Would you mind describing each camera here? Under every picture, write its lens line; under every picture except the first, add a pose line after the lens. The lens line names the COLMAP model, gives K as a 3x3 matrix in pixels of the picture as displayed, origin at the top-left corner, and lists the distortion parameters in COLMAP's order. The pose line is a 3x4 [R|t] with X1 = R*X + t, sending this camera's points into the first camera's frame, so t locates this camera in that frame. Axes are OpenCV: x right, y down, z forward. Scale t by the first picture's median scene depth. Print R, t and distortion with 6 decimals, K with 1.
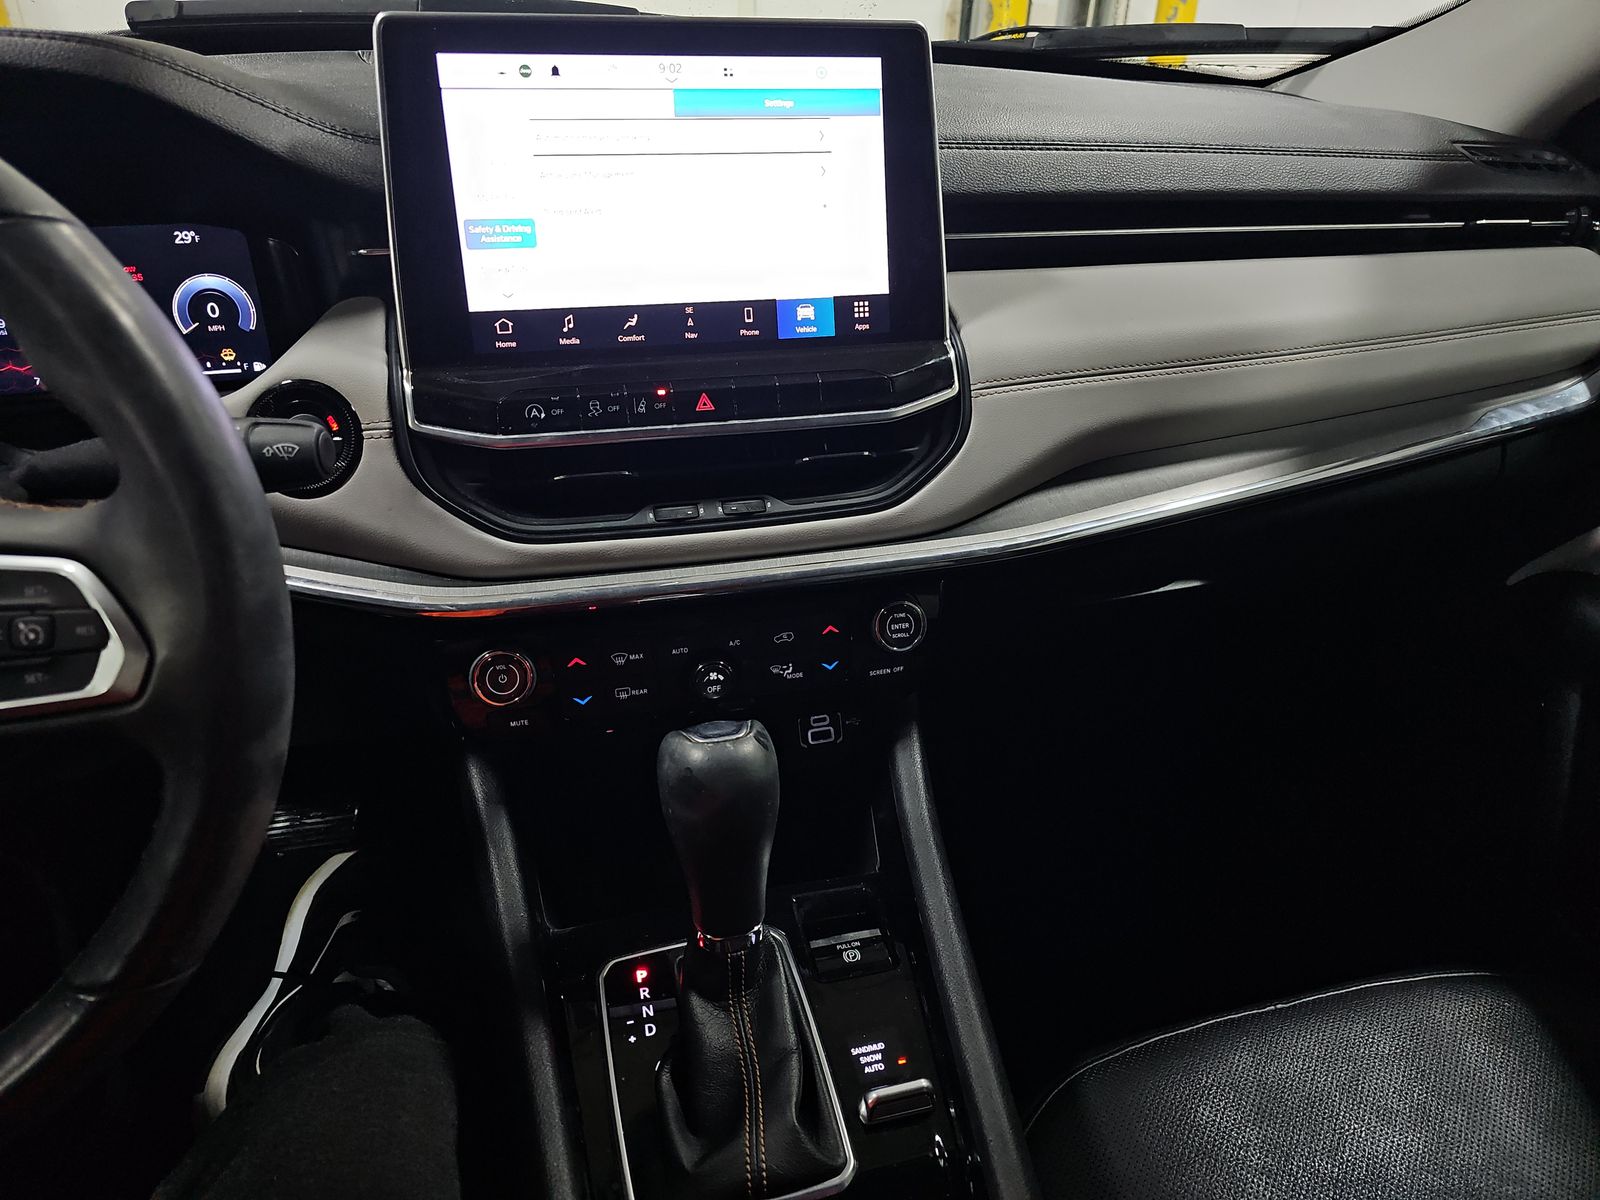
lens RADIAL K [[1075.4, 0, 795.1], [0, 1075.4, 600.2], [0, 0, 1]] dist [0.007629, -0.024148]
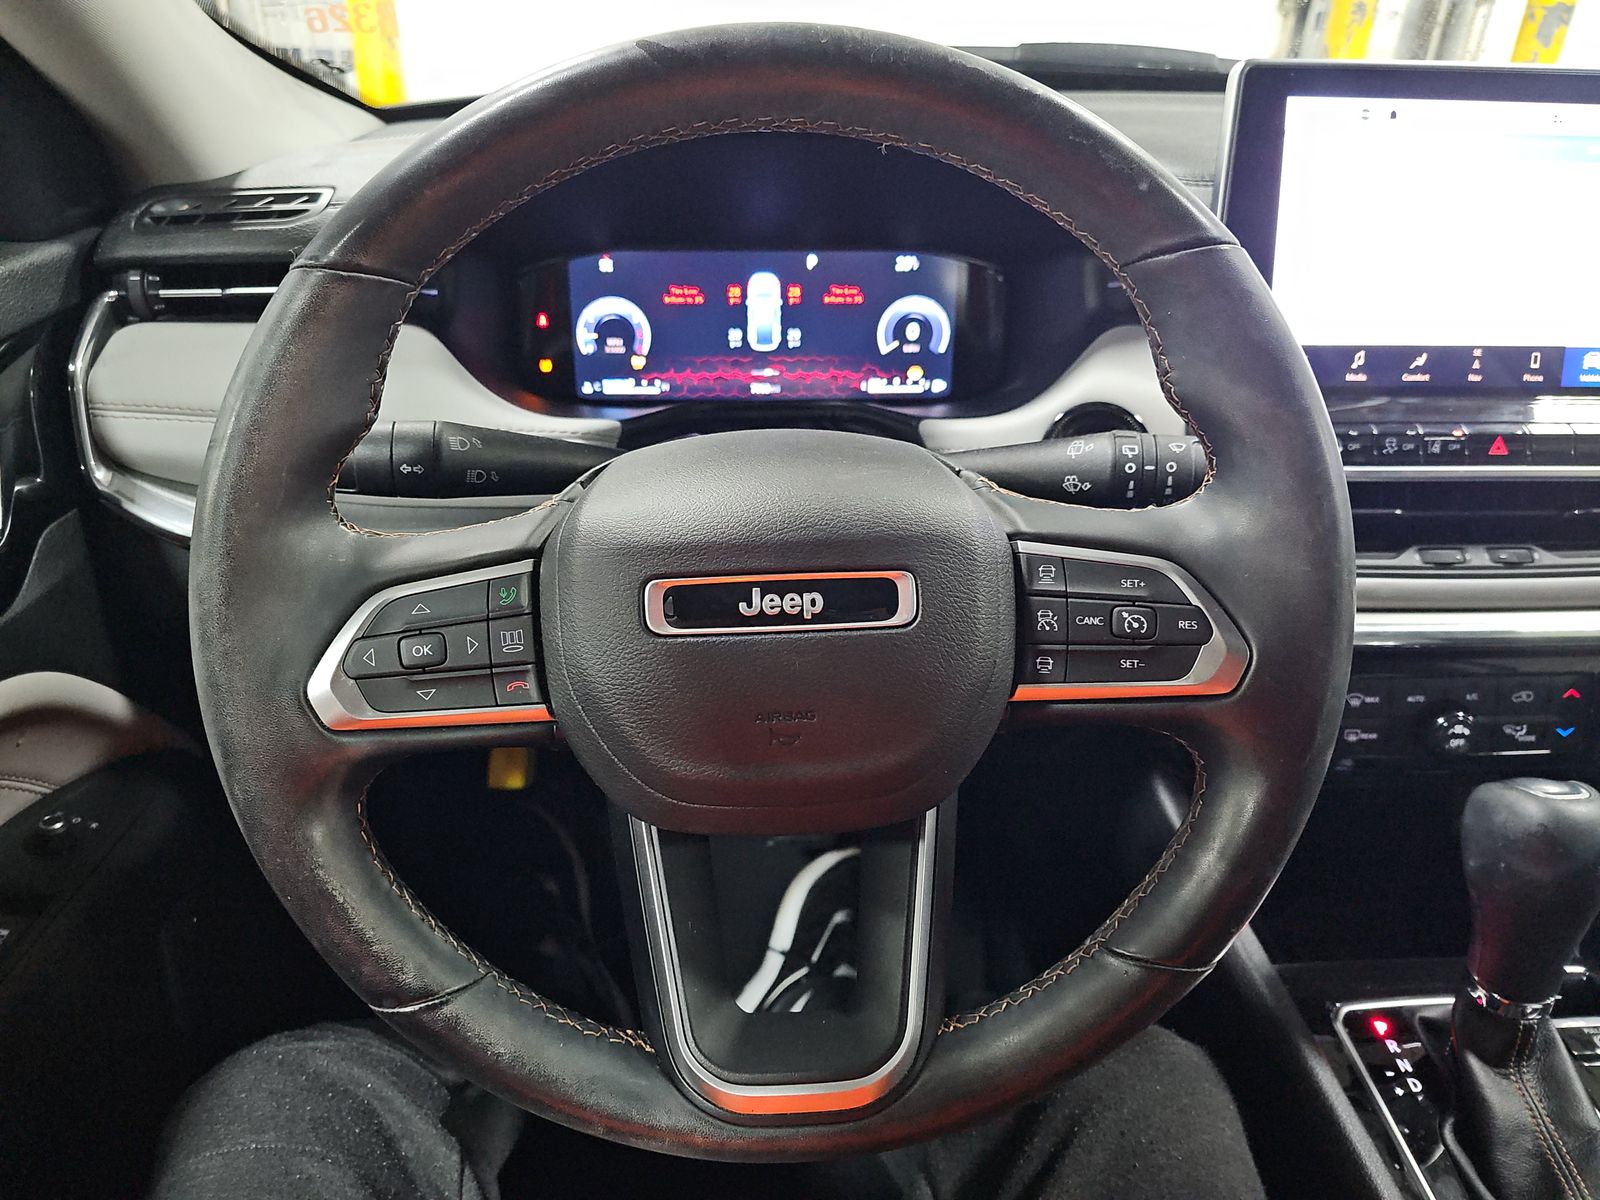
lens RADIAL K [[1075.4, 0, 788.1], [0, 1075.4, 603.9], [0, 0, 1]] dist [0.007629, -0.024148]
pose [[0.974817, 0.092232, -0.203038, -0.489740], [-0.098841, 0.994846, -0.022630, 0.041668], [0.199904, 0.042129, 0.978909, -0.069804]]
